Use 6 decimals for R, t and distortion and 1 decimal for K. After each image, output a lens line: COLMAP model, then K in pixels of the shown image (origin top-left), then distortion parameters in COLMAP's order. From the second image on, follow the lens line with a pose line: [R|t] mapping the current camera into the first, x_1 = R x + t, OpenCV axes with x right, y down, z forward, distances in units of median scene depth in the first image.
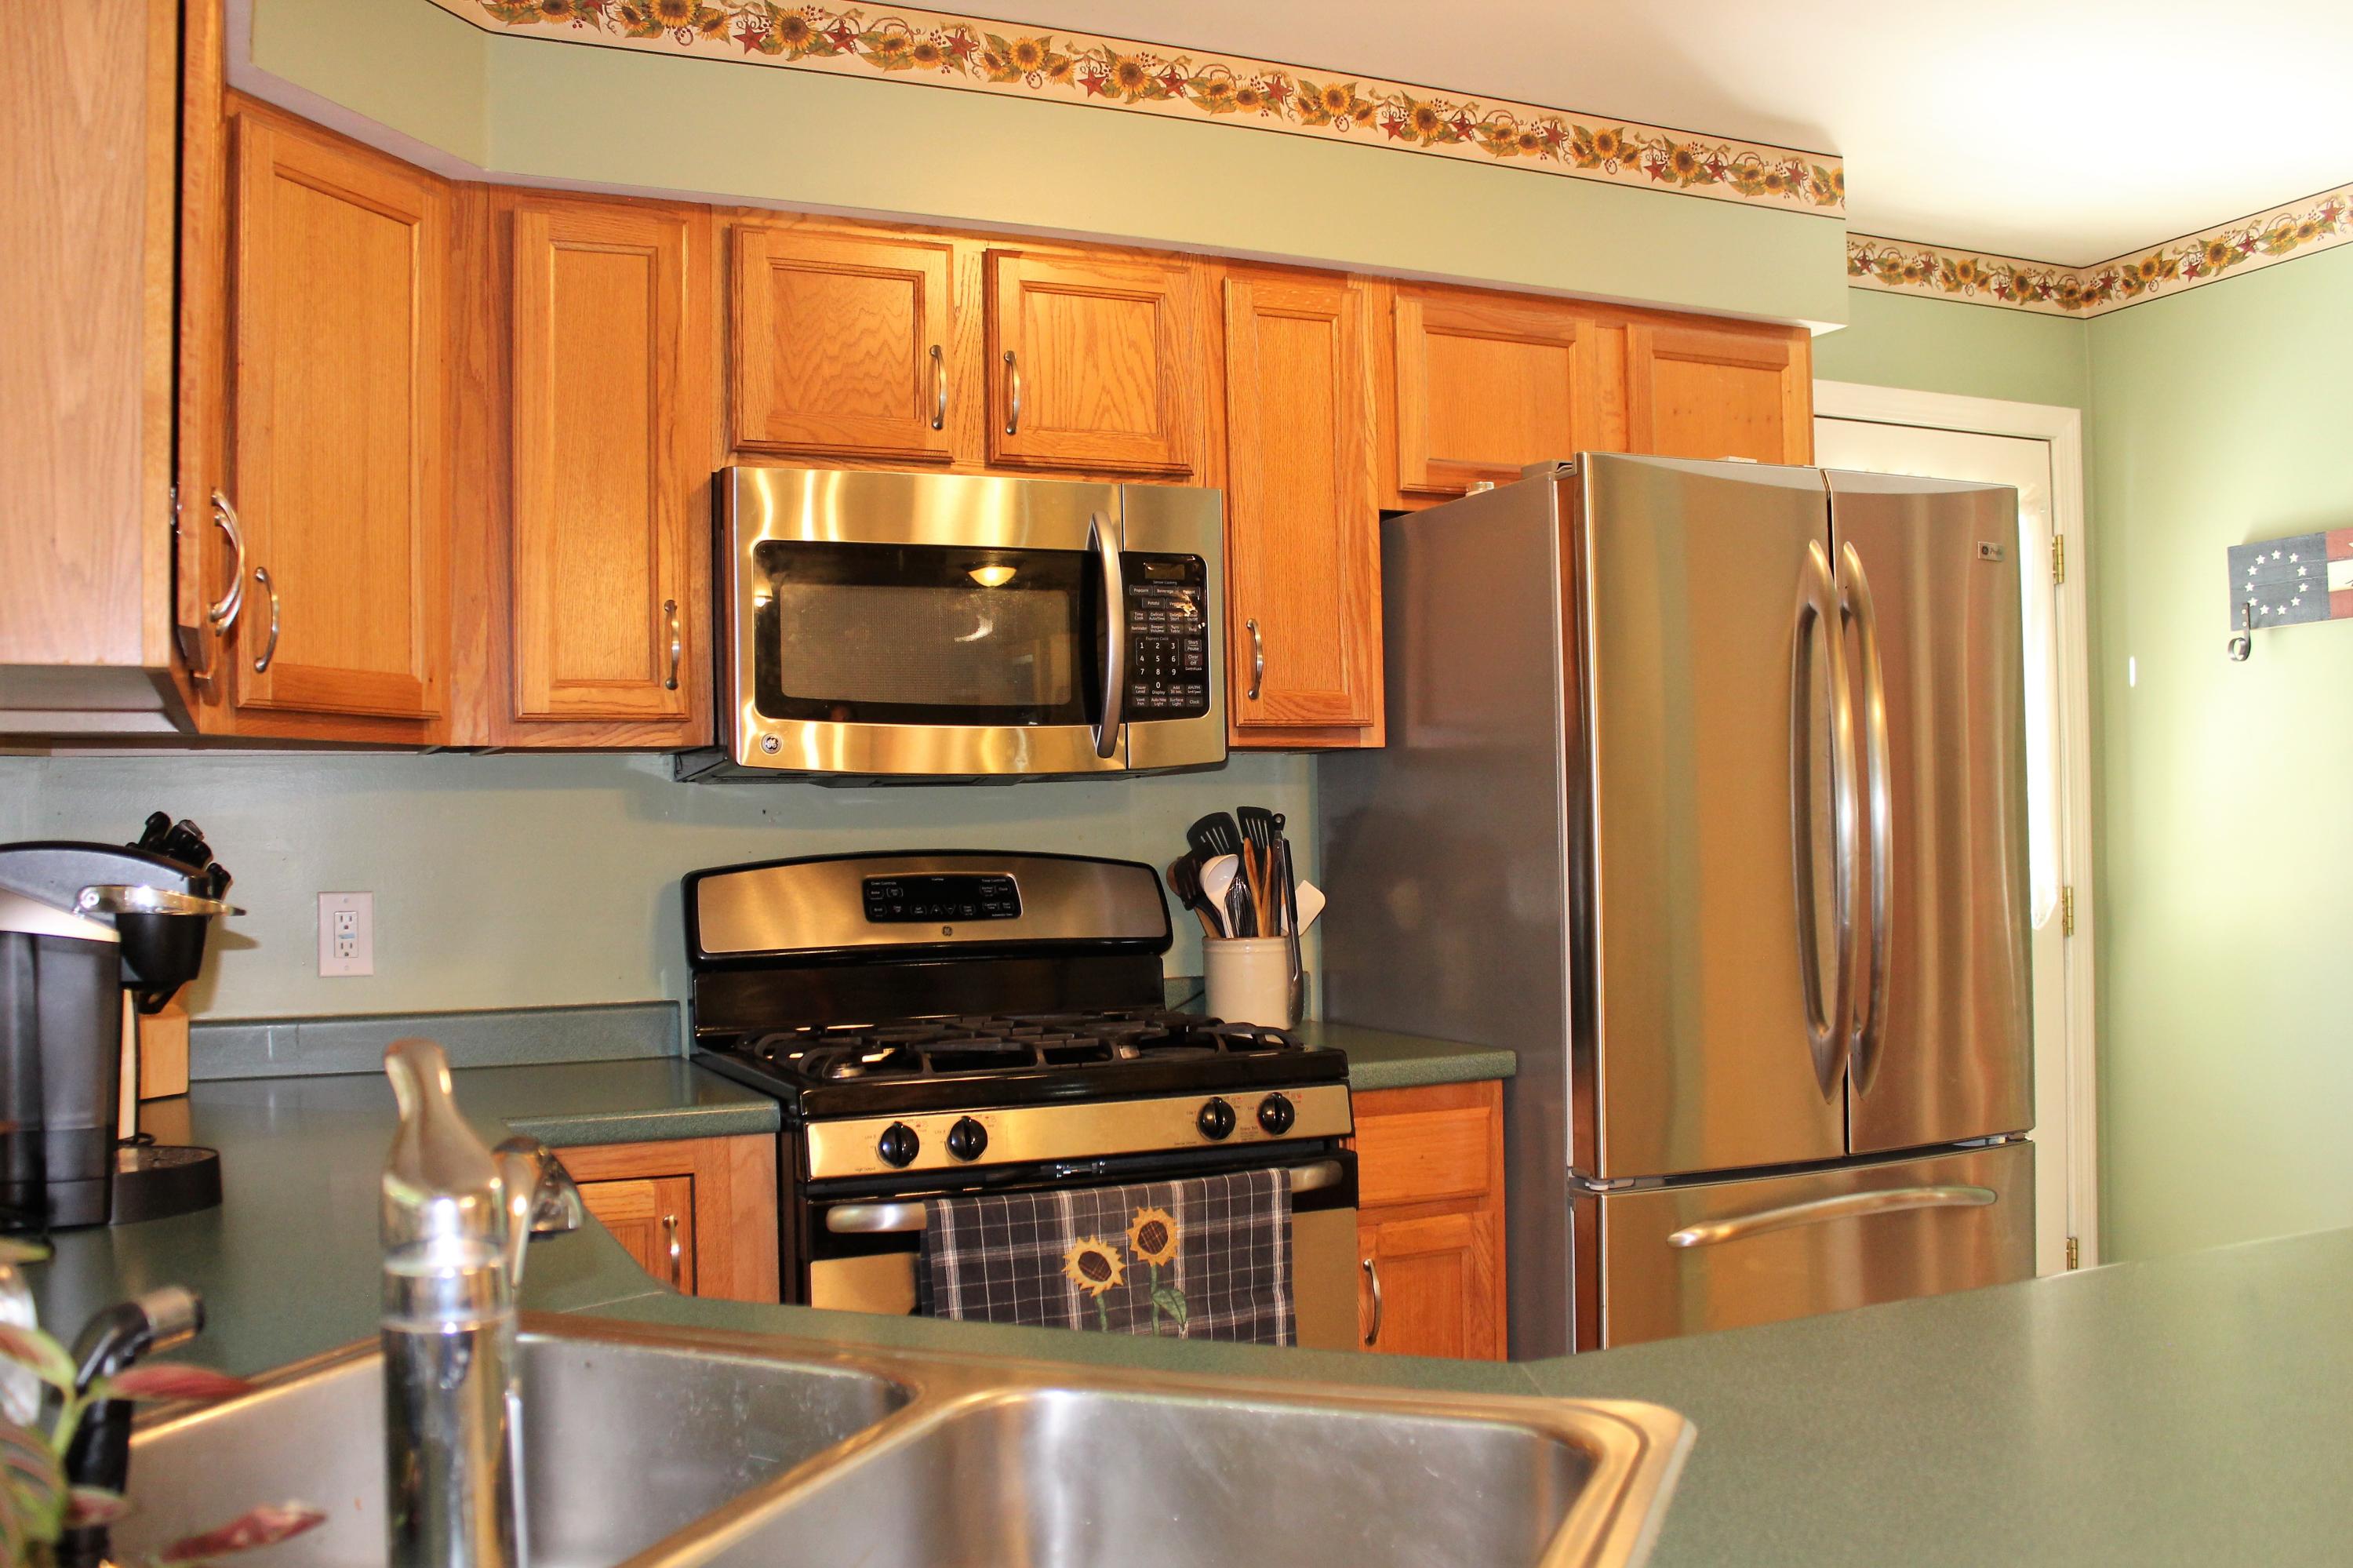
lens RADIAL K [[2119.1, 0, 1171.1], [0, 2119.1, 765.2], [0, 0, 1]] dist [-0.131477, 0.009349]
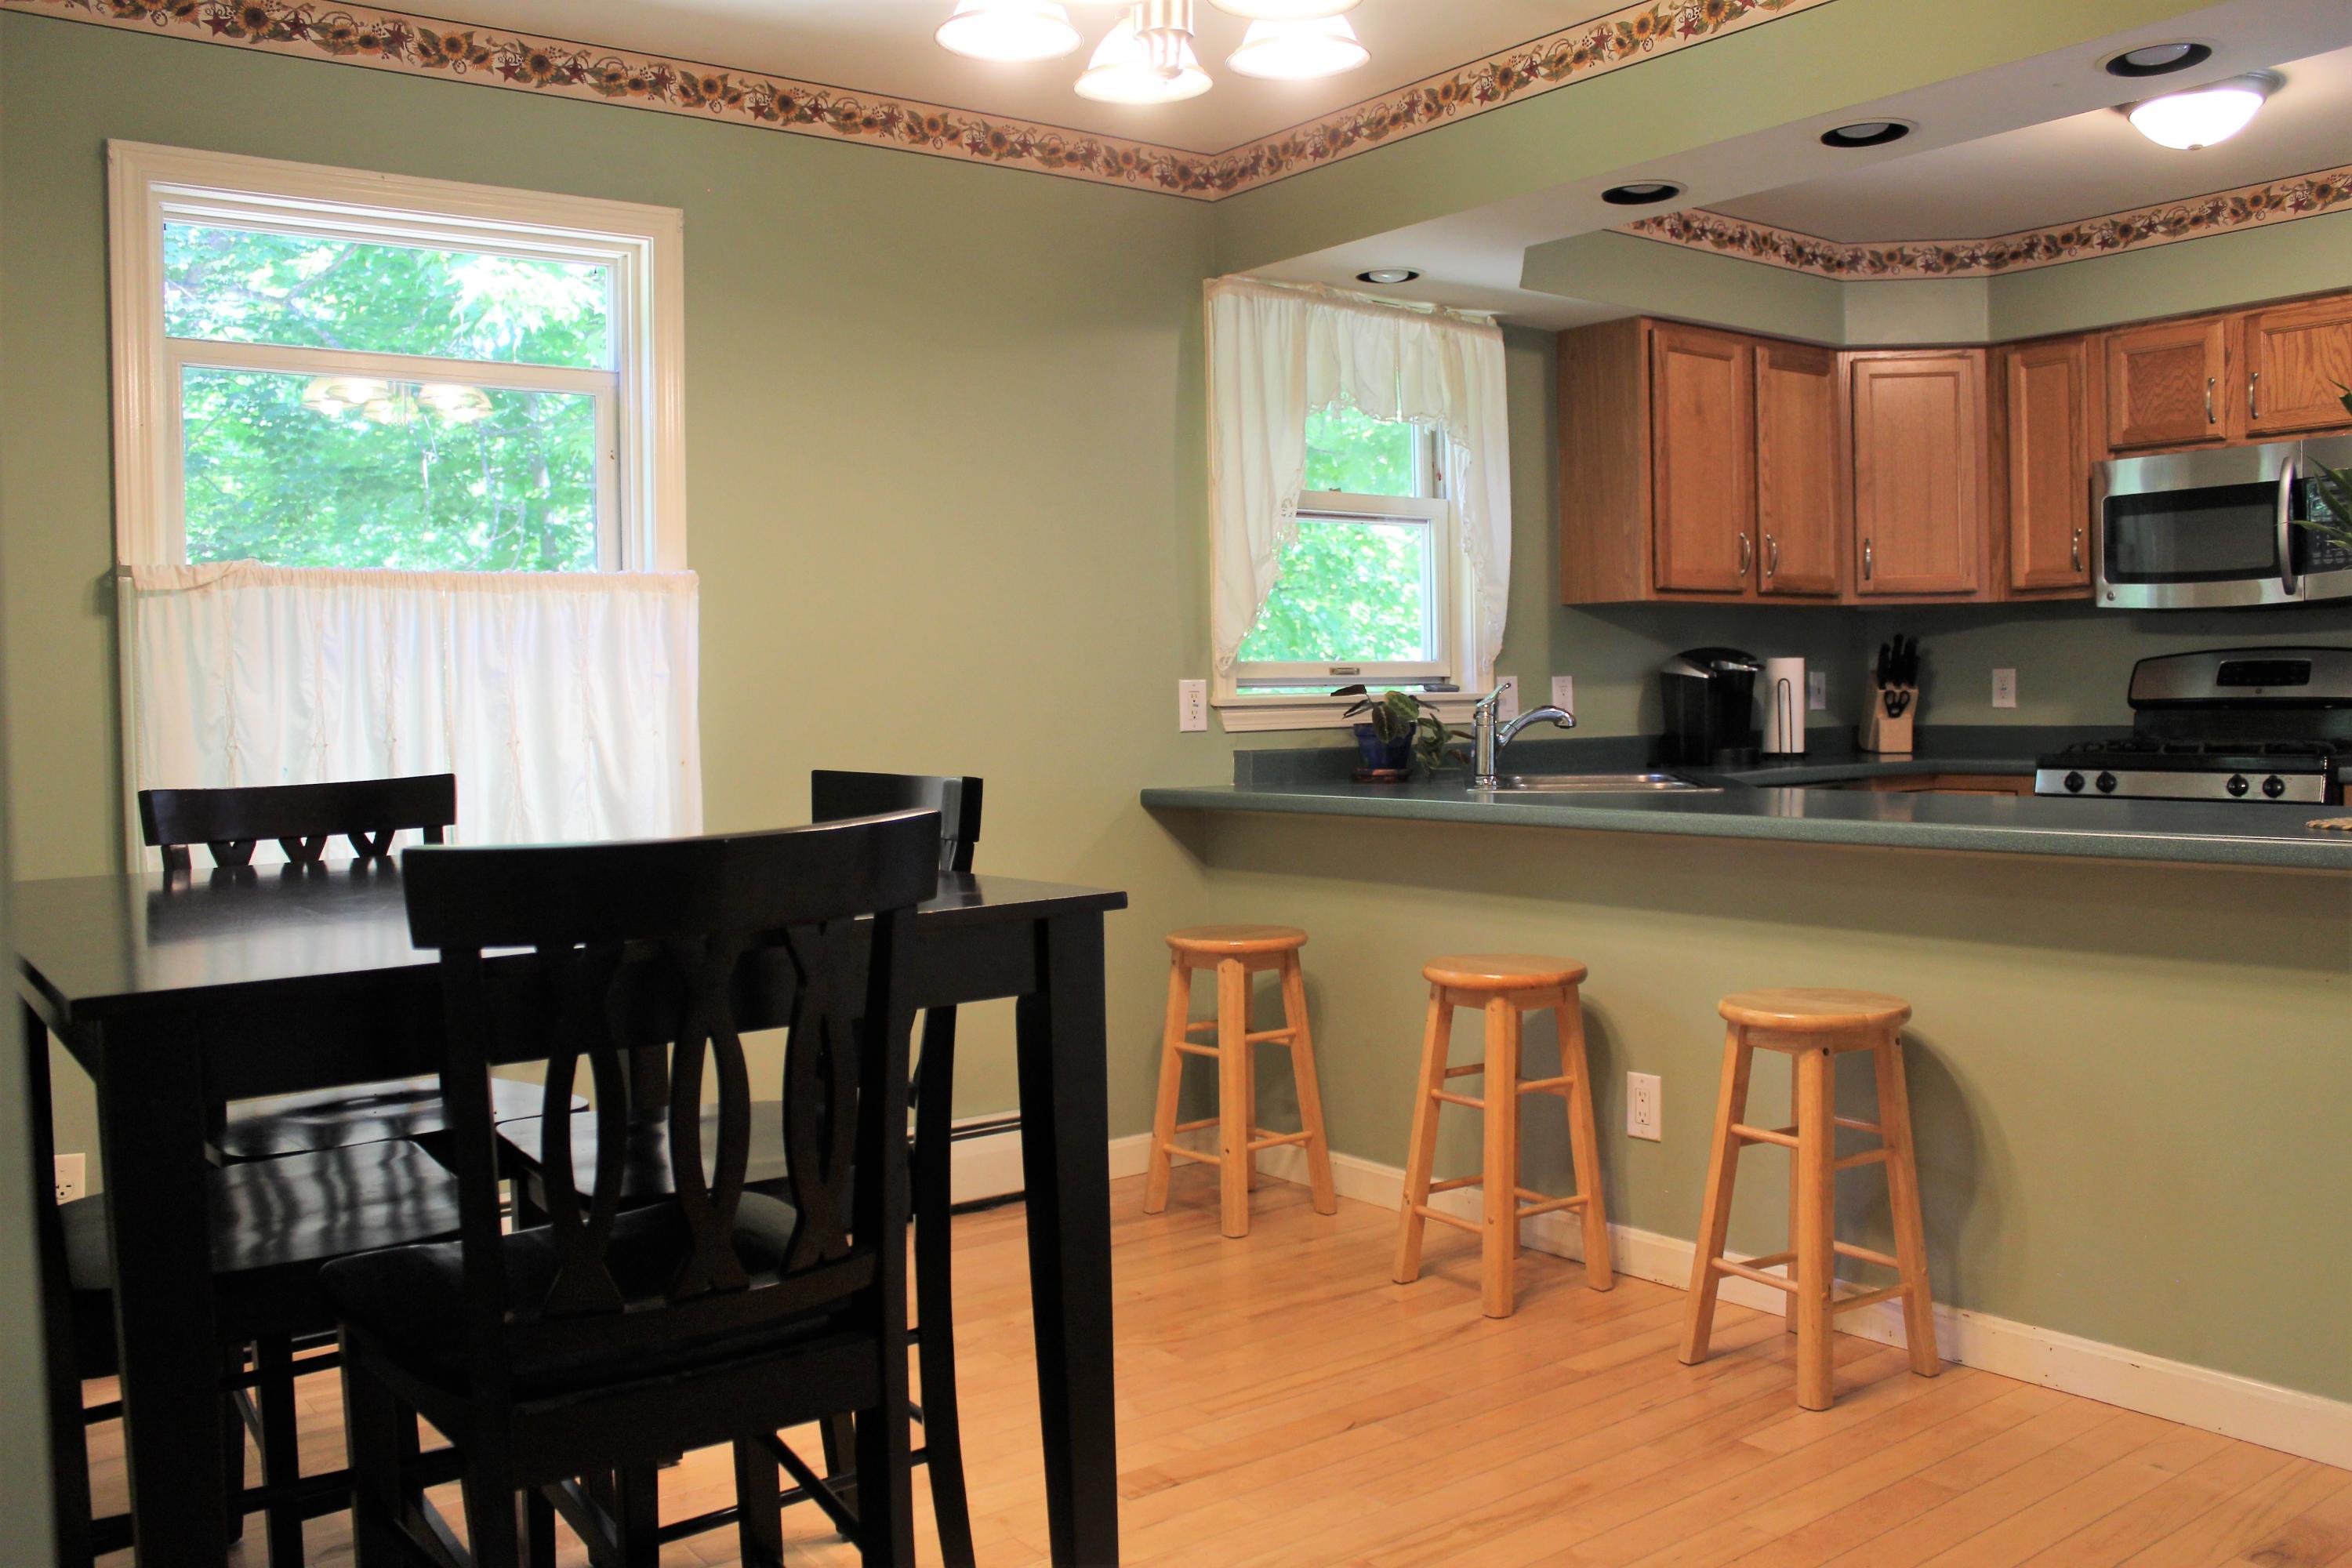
lens RADIAL K [[1958.0, 0, 1162.9], [0, 1958.0, 762.4], [0, 0, 1]] dist [-0.152797, 0.124146]
pose [[0.209316, 0.048614, -0.976639, 1.382053], [0.045381, 0.997204, 0.059364, 0.000020], [0.976794, -0.056747, 0.206524, -0.284143]]
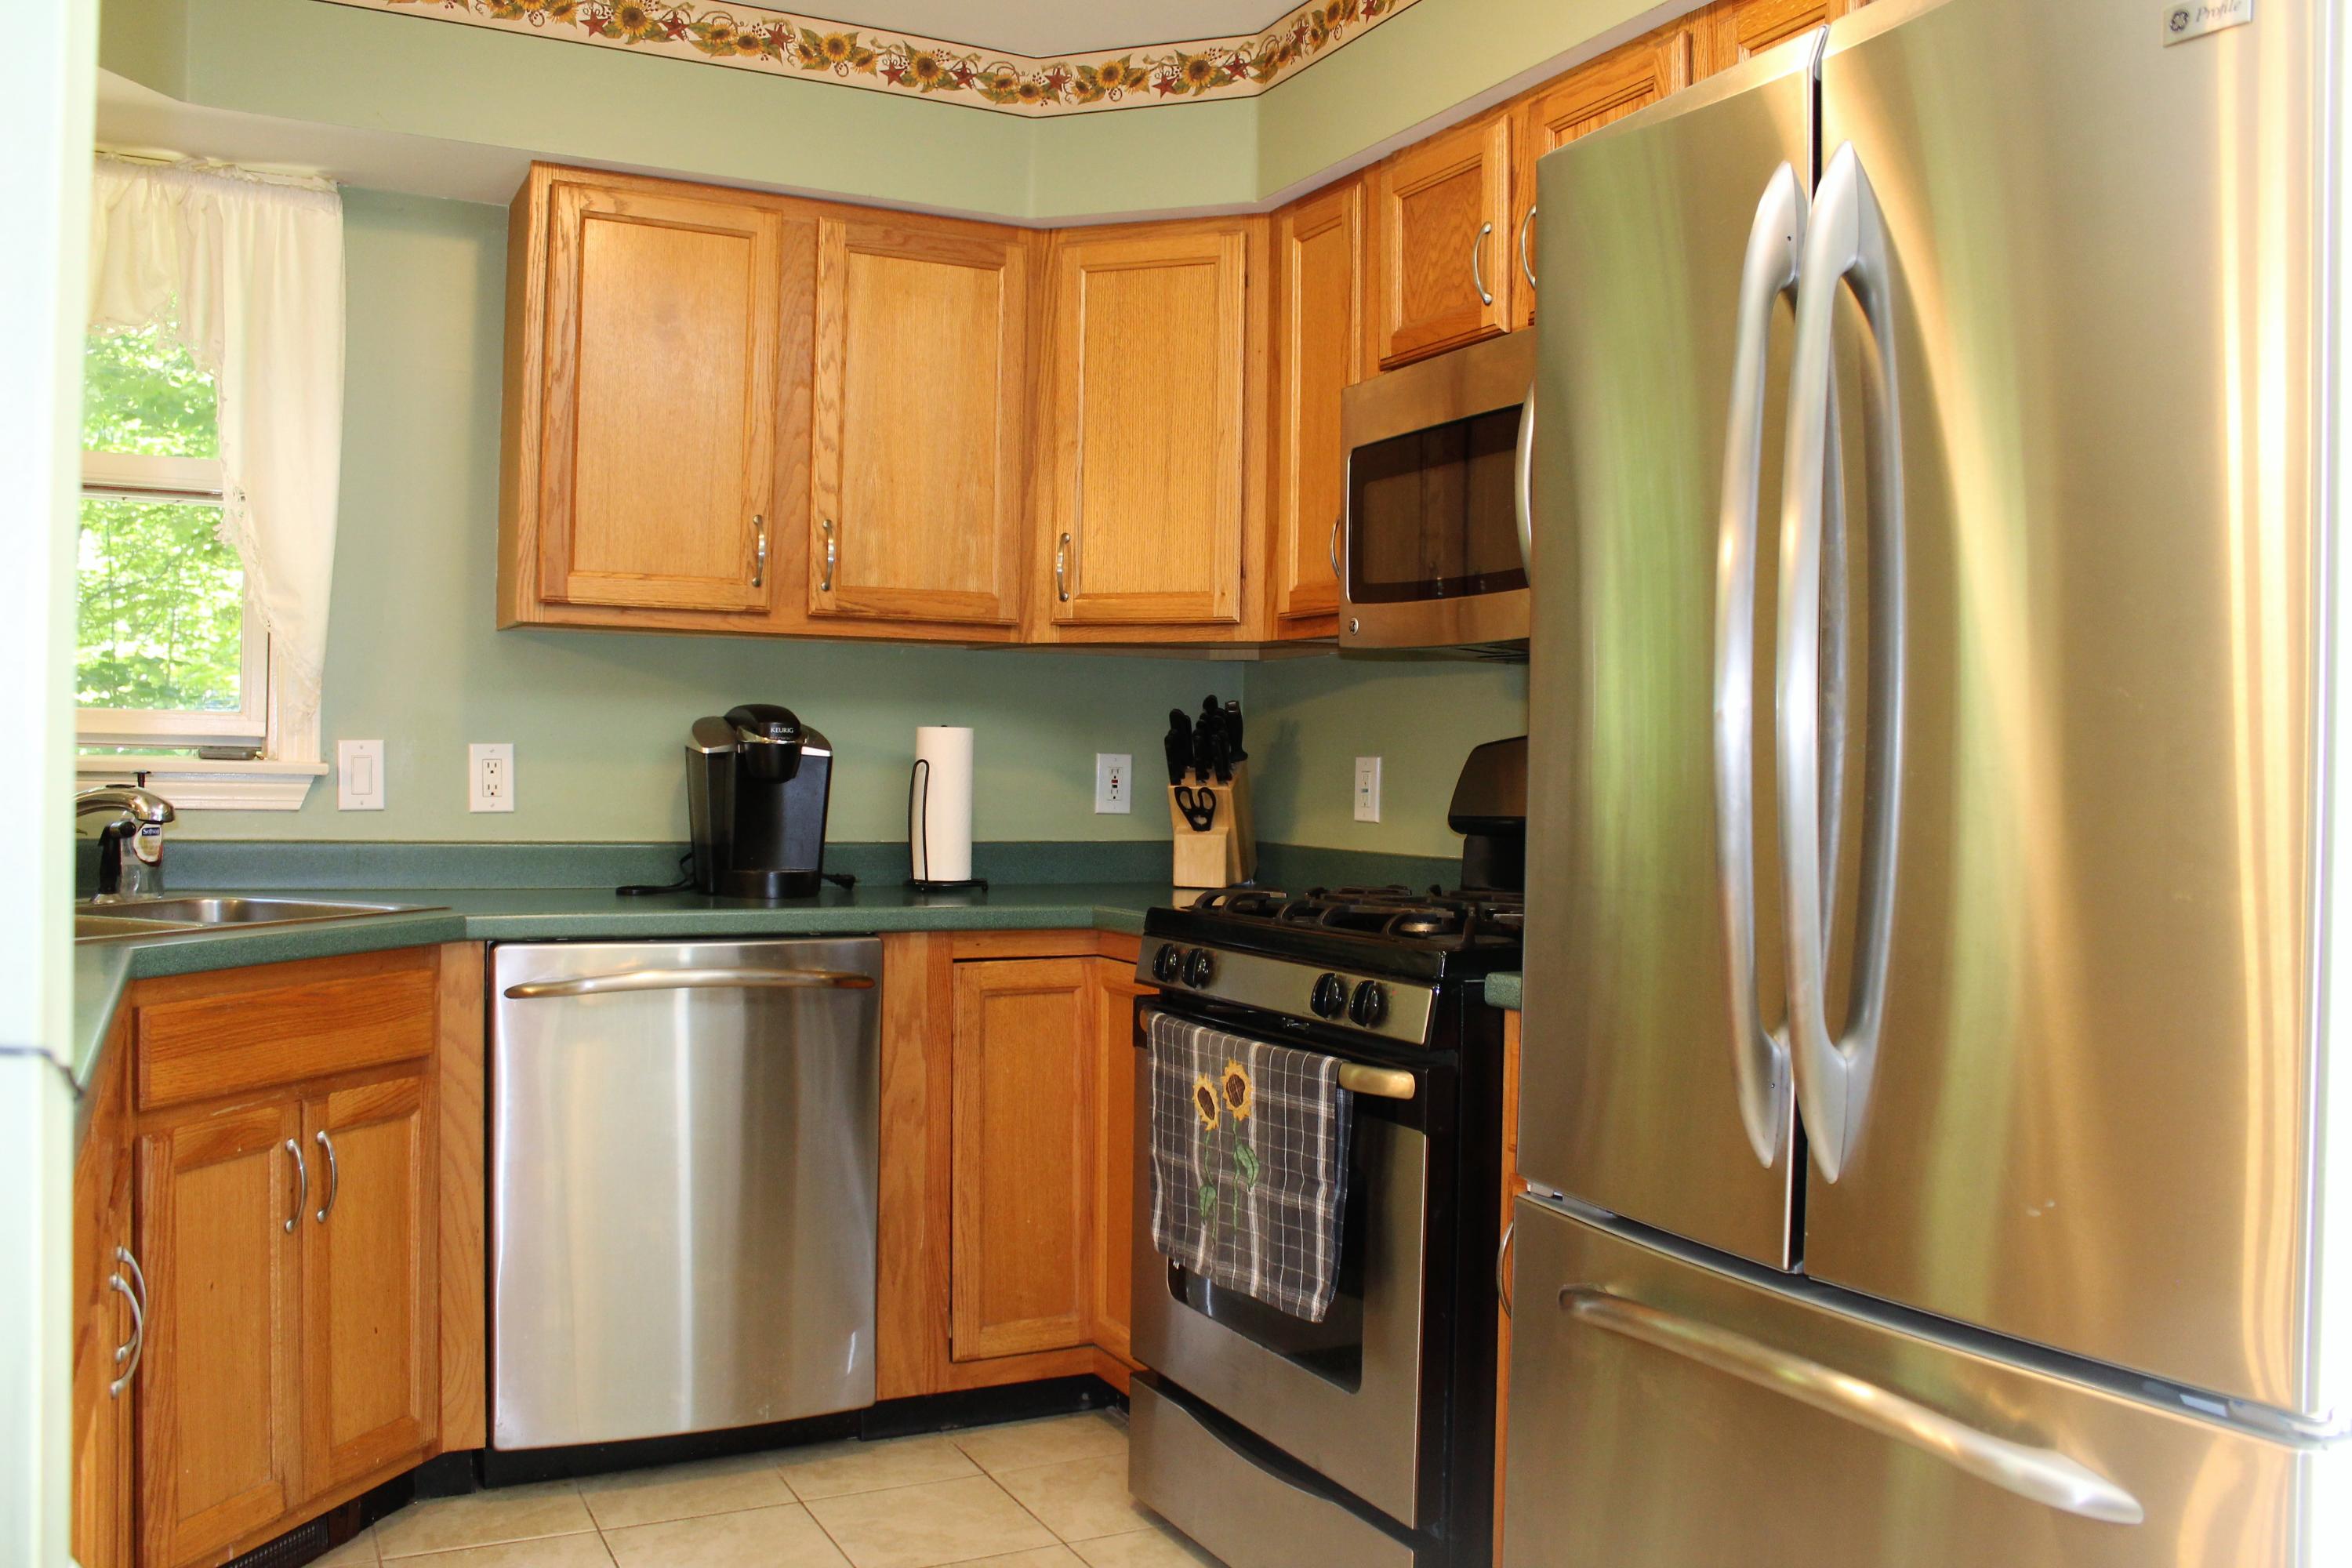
lens RADIAL K [[1958.0, 0, 1155.6], [0, 1958.0, 758.2], [0, 0, 1]] dist [-0.152797, 0.124146]
pose [[0.031218, 0.012405, -0.999436, 0.831392], [0.012741, 0.999837, 0.012808, 0.044474], [0.999431, -0.013133, 0.031055, 0.830369]]
